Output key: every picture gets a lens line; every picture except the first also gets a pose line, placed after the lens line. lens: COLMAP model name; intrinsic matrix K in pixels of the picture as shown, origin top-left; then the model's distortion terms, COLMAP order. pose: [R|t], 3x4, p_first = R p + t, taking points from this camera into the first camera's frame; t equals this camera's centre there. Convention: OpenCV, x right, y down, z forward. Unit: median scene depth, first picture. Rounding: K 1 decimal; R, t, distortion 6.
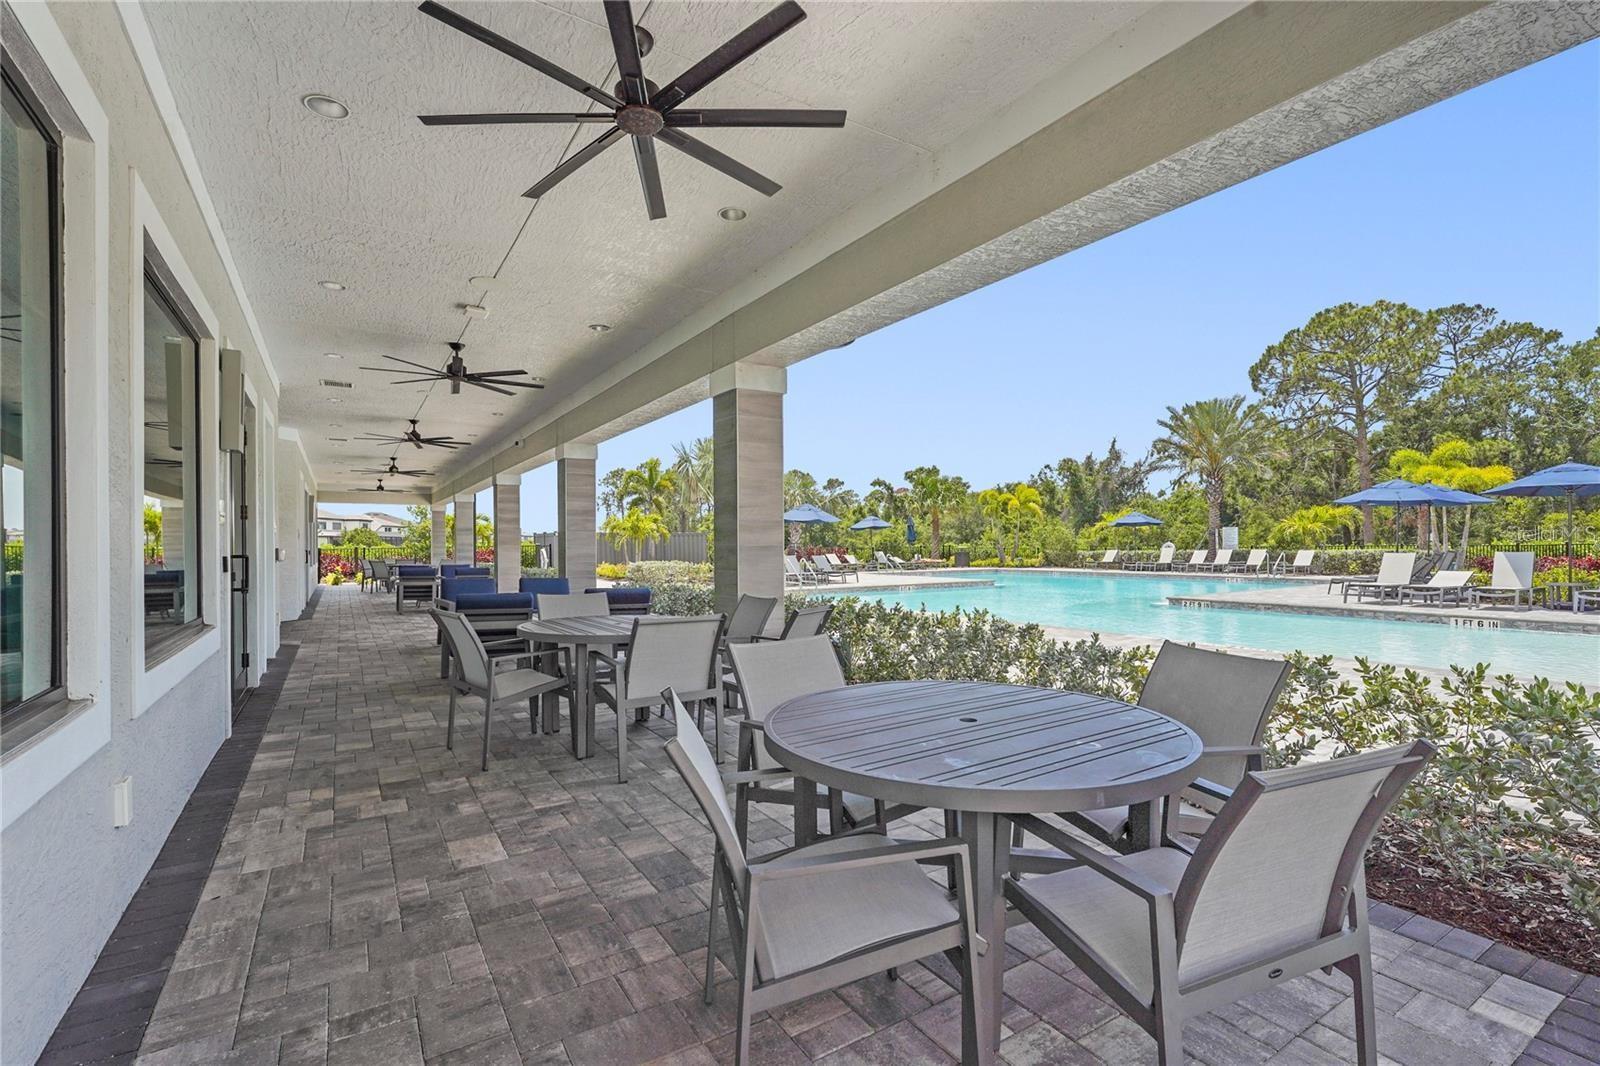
lens RADIAL K [[730.9, 0, 804.5], [0, 730.9, 534.3], [0, 0, 1]] dist [-0.000845, -0.000006]
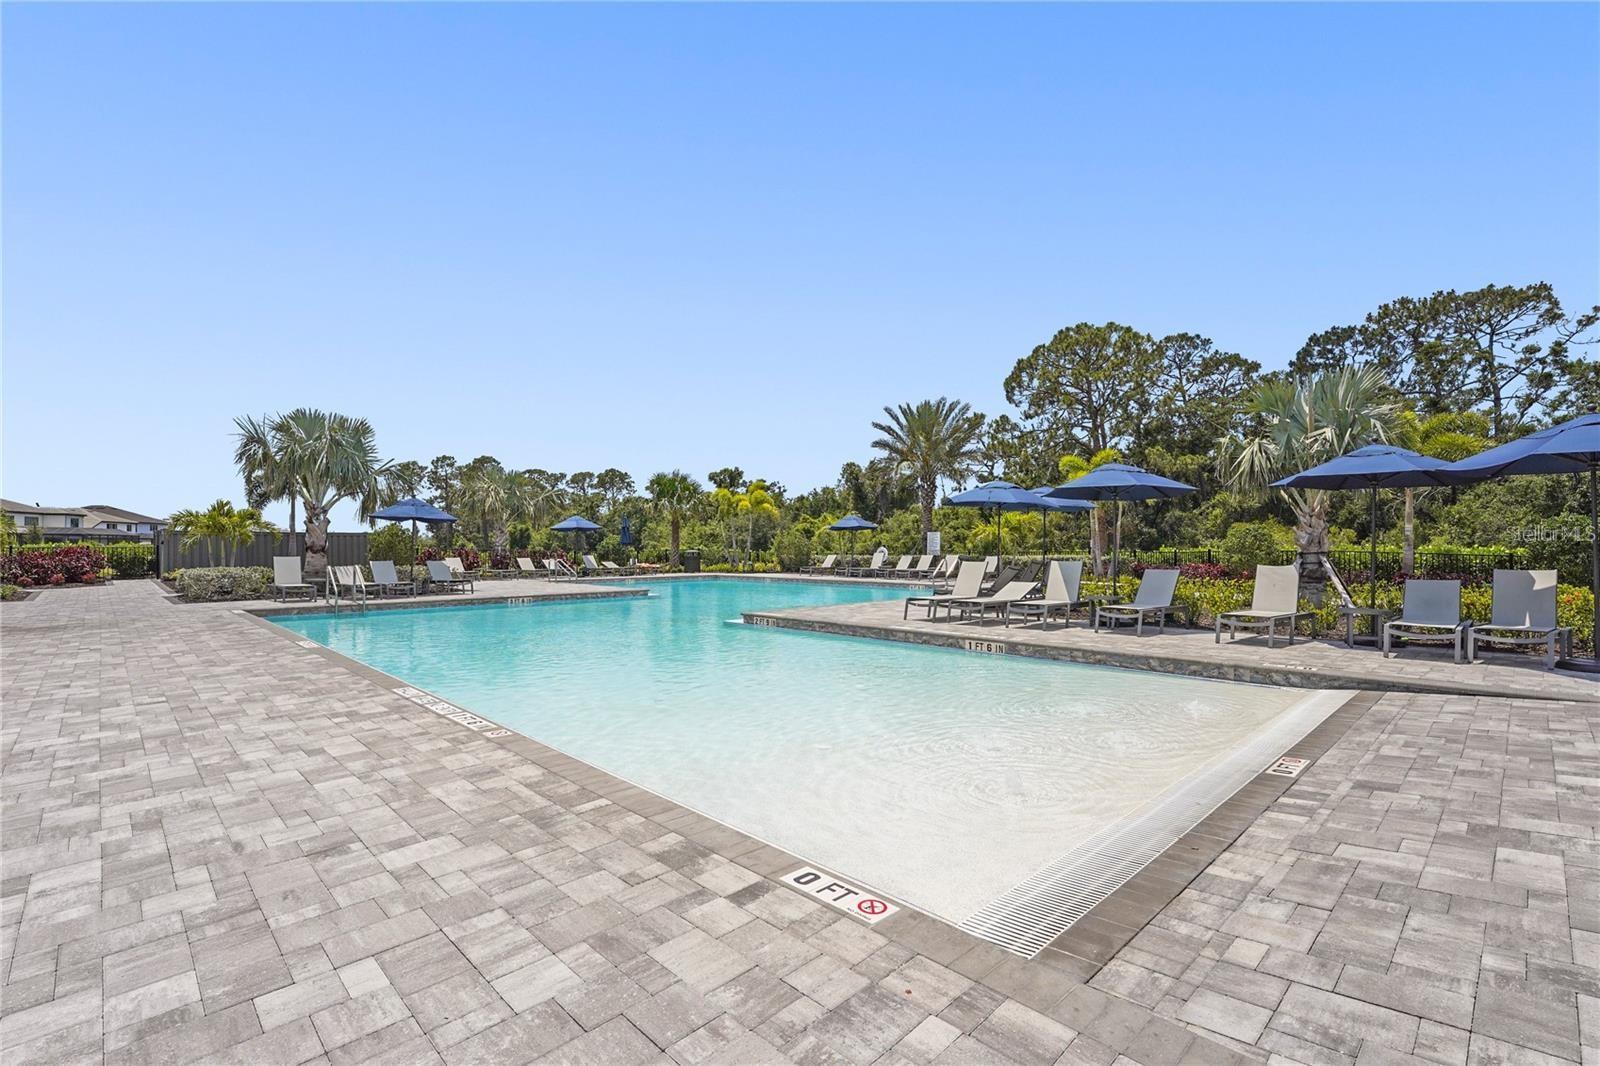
lens RADIAL K [[730.9, 0, 793.5], [0, 730.9, 537.0], [0, 0, 1]] dist [-0.000845, -0.000006]
pose [[0.978463, 0.007648, 0.206279, 0.115353], [-0.007799, 0.999970, -0.000084, -0.001160], [-0.206273, -0.001527, 0.978493, 0.046038]]
